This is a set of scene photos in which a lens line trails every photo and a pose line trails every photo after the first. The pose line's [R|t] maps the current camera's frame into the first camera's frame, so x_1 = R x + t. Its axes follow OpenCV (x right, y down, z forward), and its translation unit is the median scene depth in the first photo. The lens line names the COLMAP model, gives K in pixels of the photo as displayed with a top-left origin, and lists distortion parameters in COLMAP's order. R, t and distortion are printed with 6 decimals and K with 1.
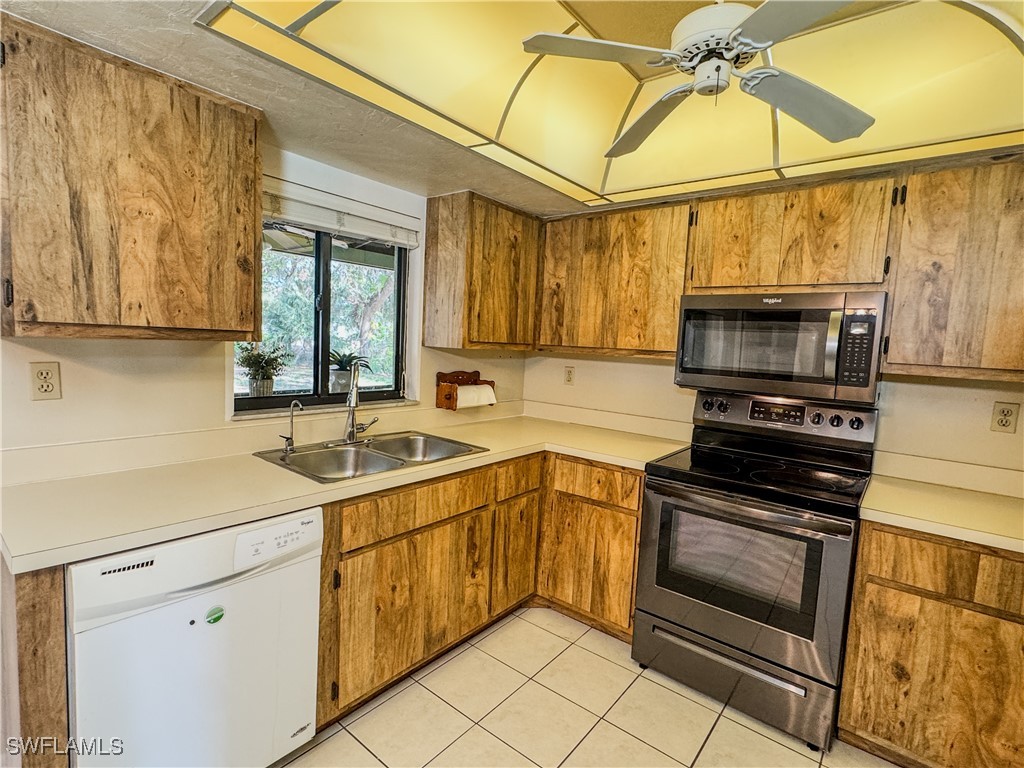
lens RADIAL K [[490.2, 0, 512.0], [0, 490.2, 384.0], [0, 0, 1]] dist [-0.001243, -0.001274]
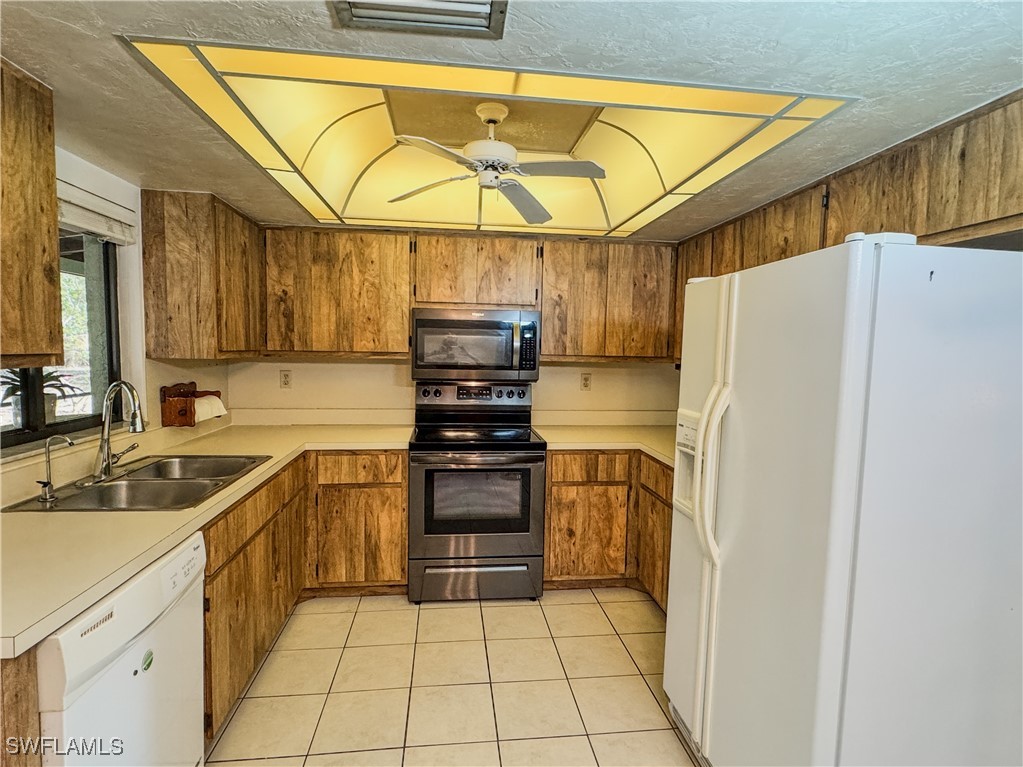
lens RADIAL K [[489.7, 0, 511.5], [0, 489.7, 383.5], [0, 0, 1]] dist [-0.001243, -0.001274]
pose [[0.717574, -0.086698, 0.691065, -0.364500], [0.079086, 0.995947, 0.042827, -0.020689], [-0.691977, 0.023922, 0.721523, -0.086313]]
